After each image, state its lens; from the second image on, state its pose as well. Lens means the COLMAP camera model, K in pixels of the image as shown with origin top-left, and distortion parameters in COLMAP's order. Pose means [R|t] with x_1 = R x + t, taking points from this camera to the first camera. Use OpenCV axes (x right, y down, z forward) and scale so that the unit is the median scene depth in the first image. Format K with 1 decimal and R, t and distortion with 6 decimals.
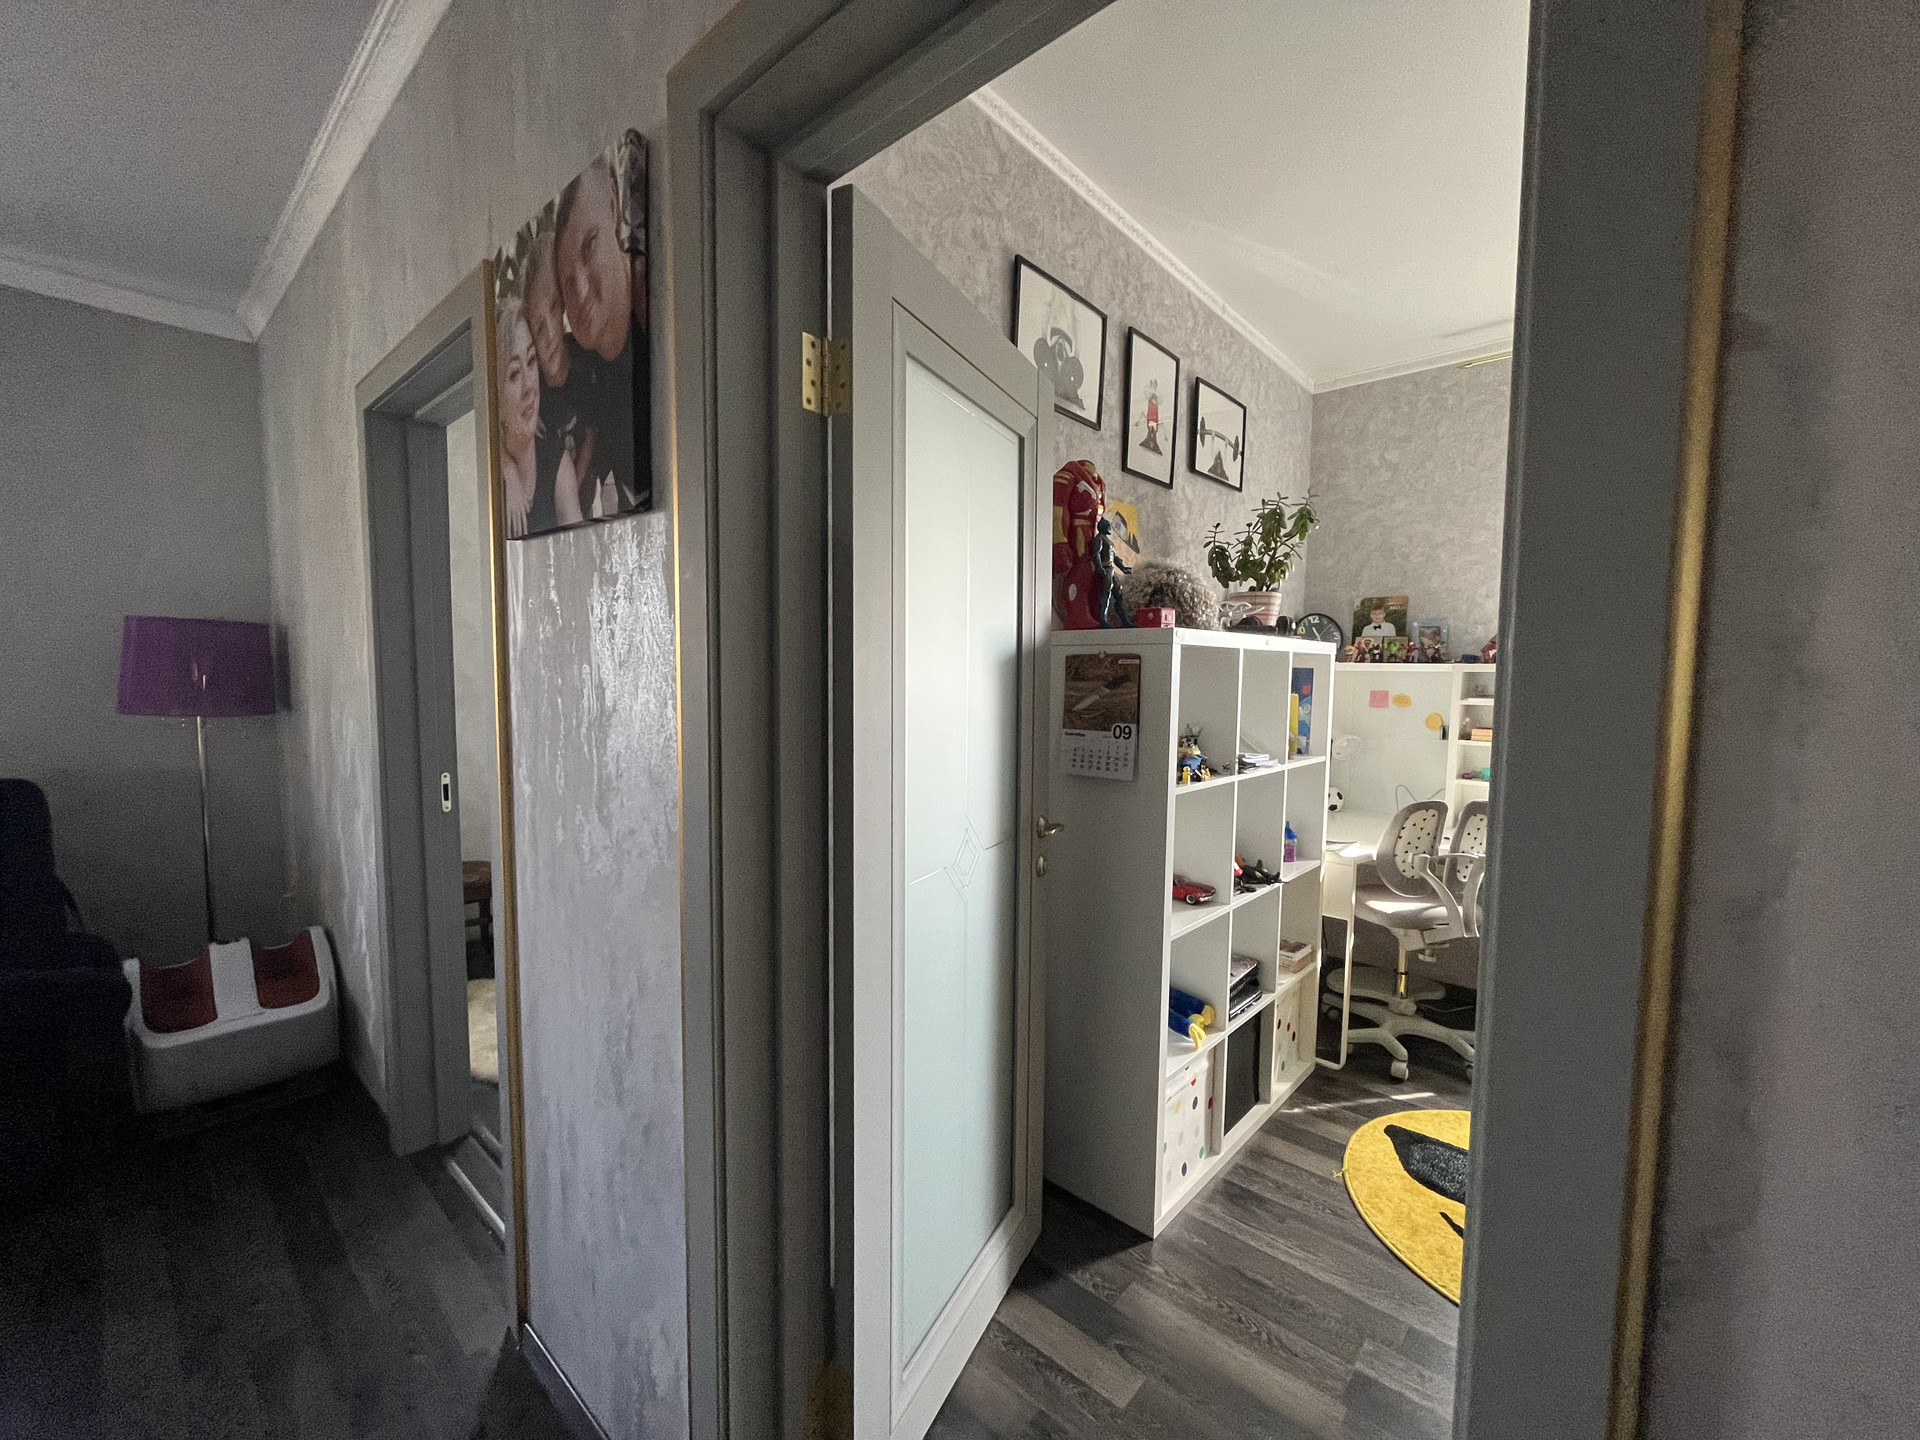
lens RADIAL K [[779.1, 0, 961.1], [0, 779.1, 728.9], [0, 0, 1]] dist [-0.002754, -0.000212]
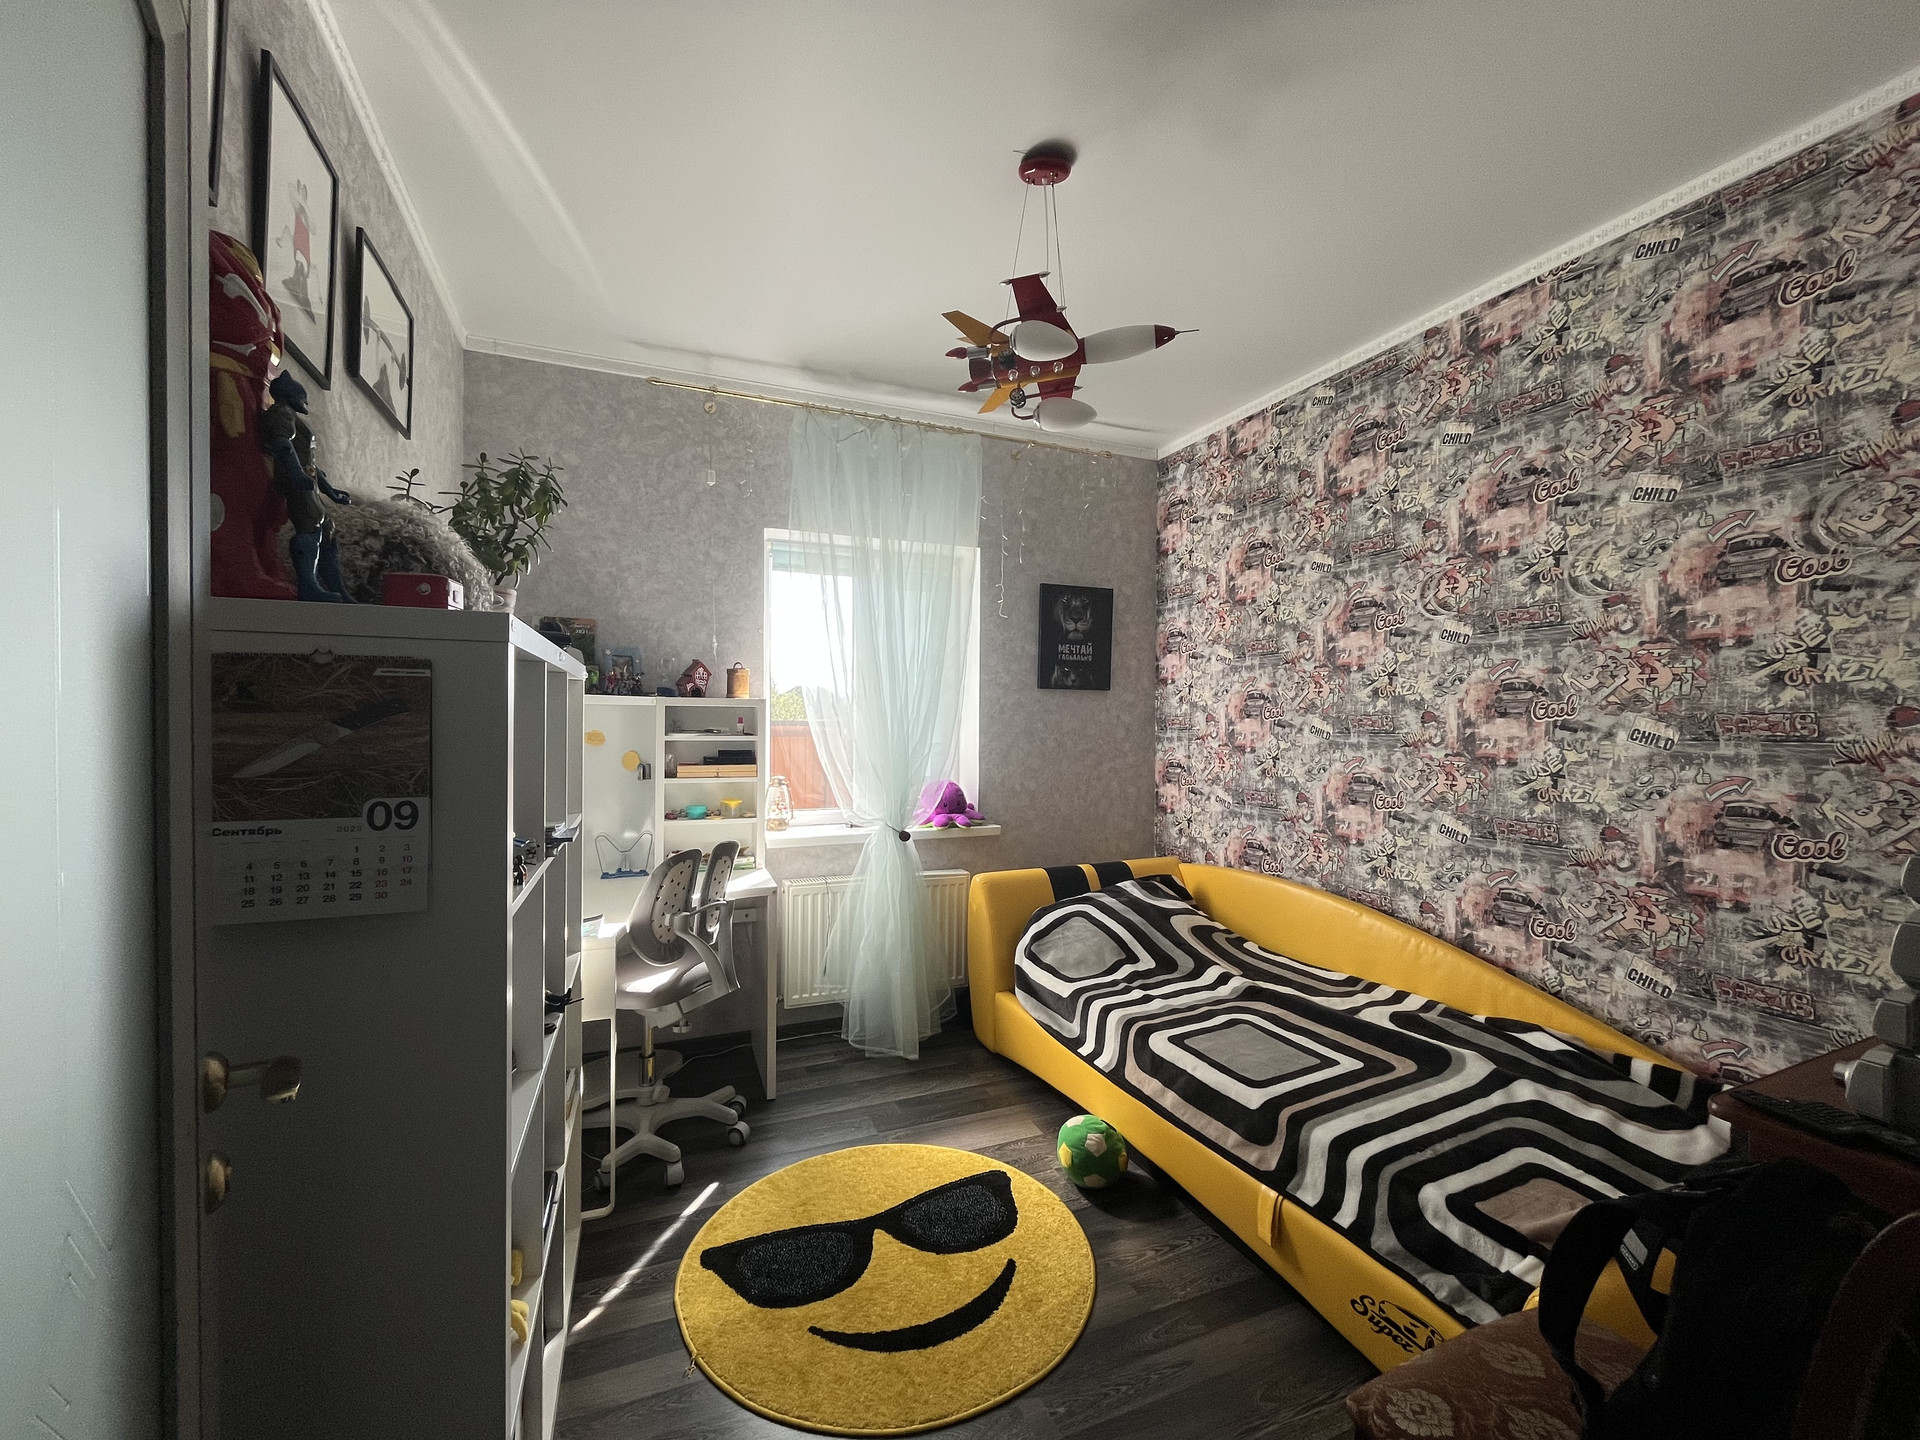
lens RADIAL K [[779.1, 0, 961.1], [0, 779.1, 728.9], [0, 0, 1]] dist [-0.002754, -0.000212]
pose [[0.432484, -0.016975, 0.901482, -0.061467], [0.060601, 0.998109, -0.010279, -0.018240], [-0.899603, 0.059076, 0.432695, 0.358607]]
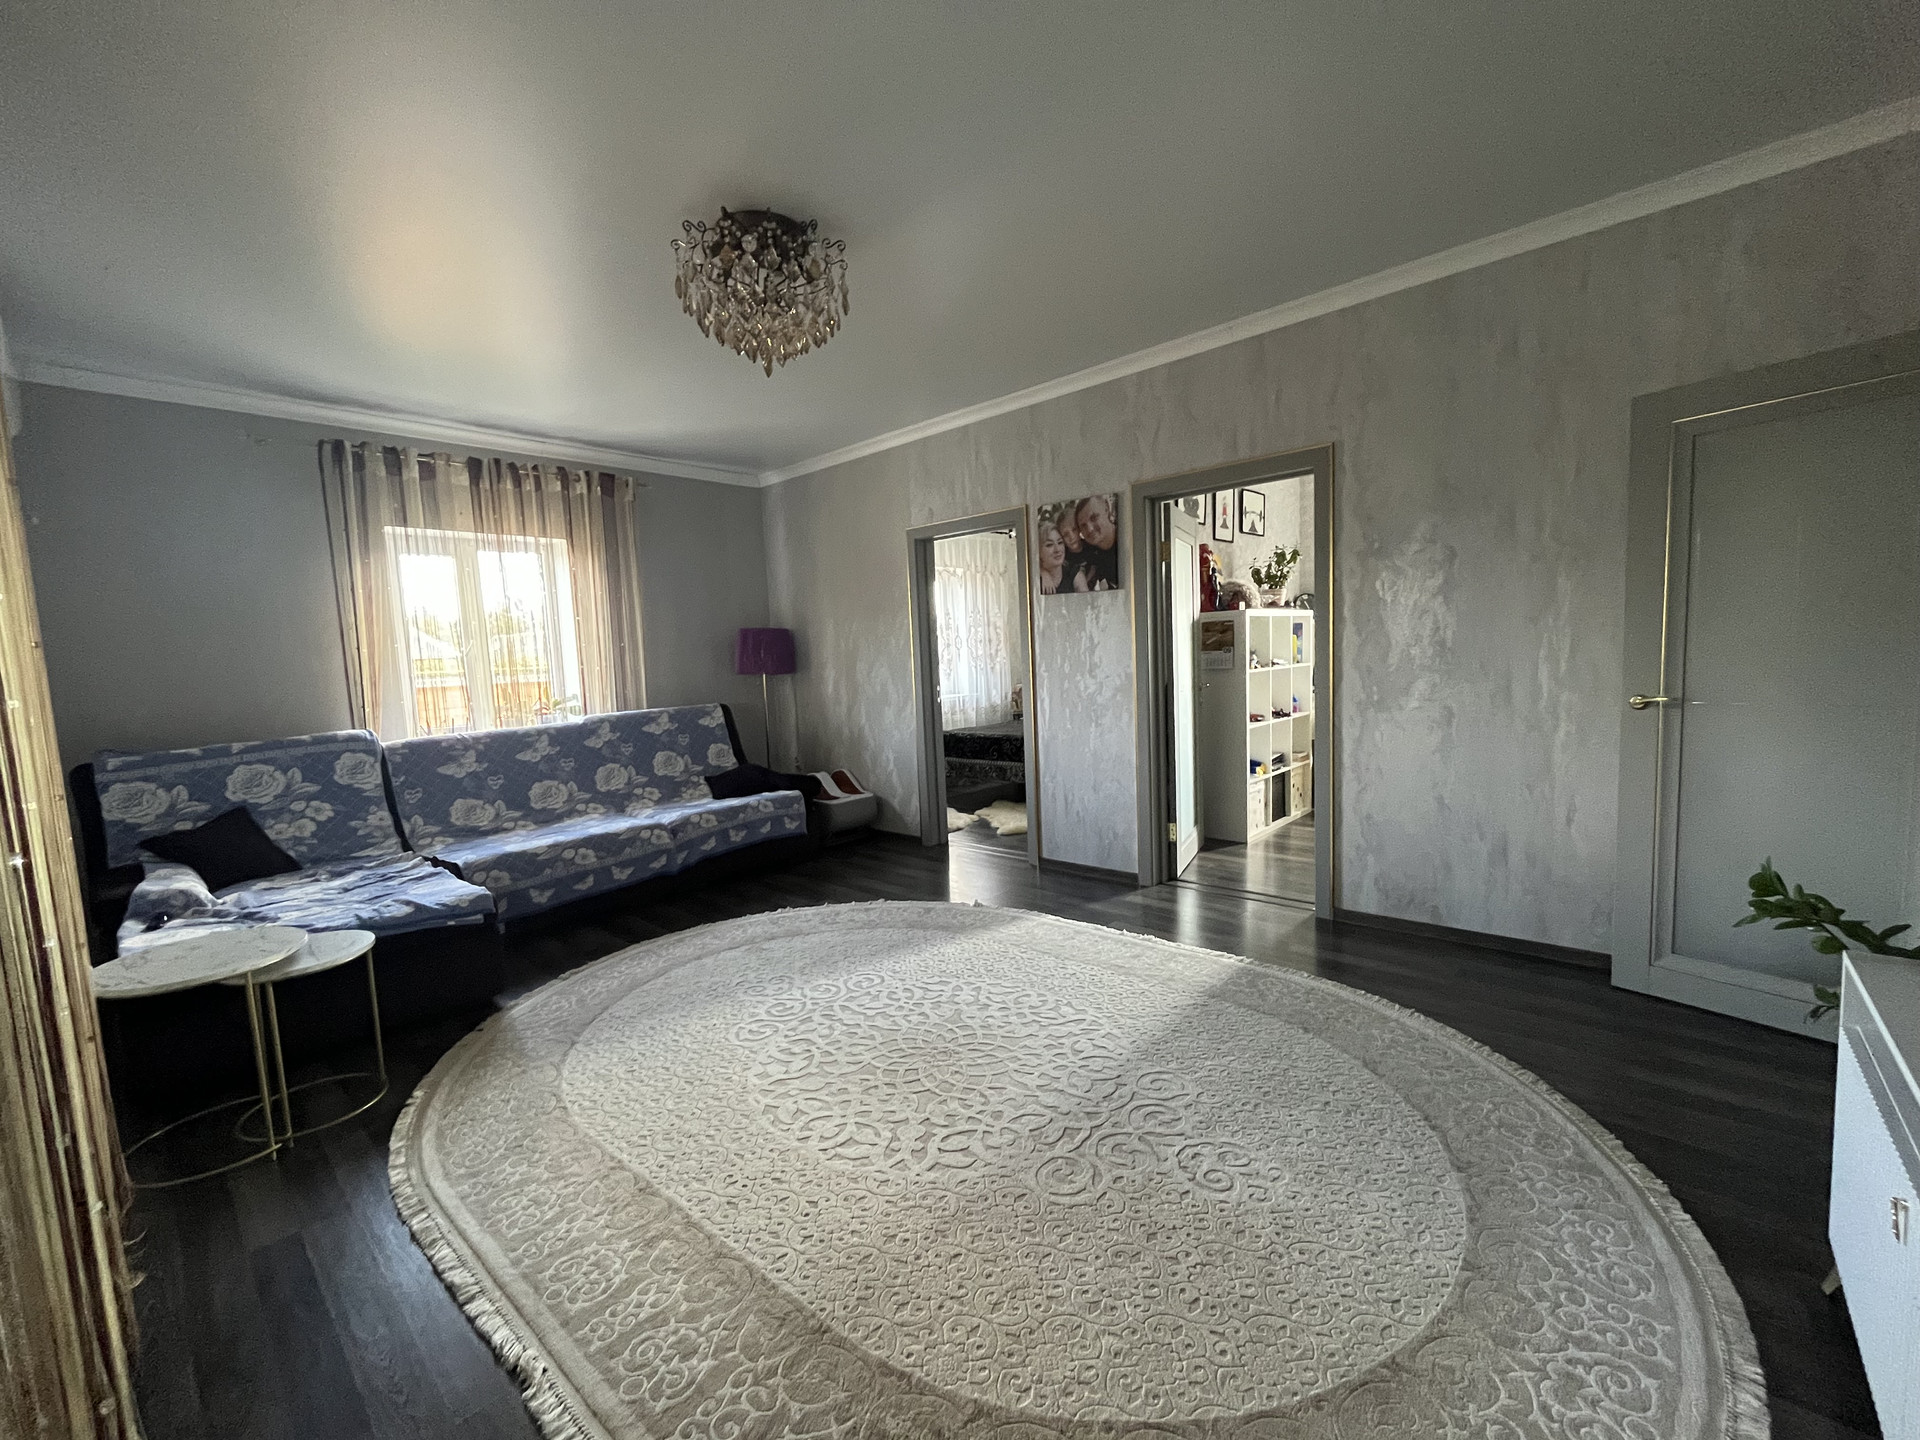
lens RADIAL K [[771.7, 0, 967.8], [0, 771.7, 728.0], [0, 0, 1]] dist [0.000339, -0.000045]
pose [[0.998455, -0.054431, -0.011212, -0.503489], [0.054706, 0.998167, 0.025869, 0.116108], [0.009783, -0.026442, 0.999602, -1.248250]]
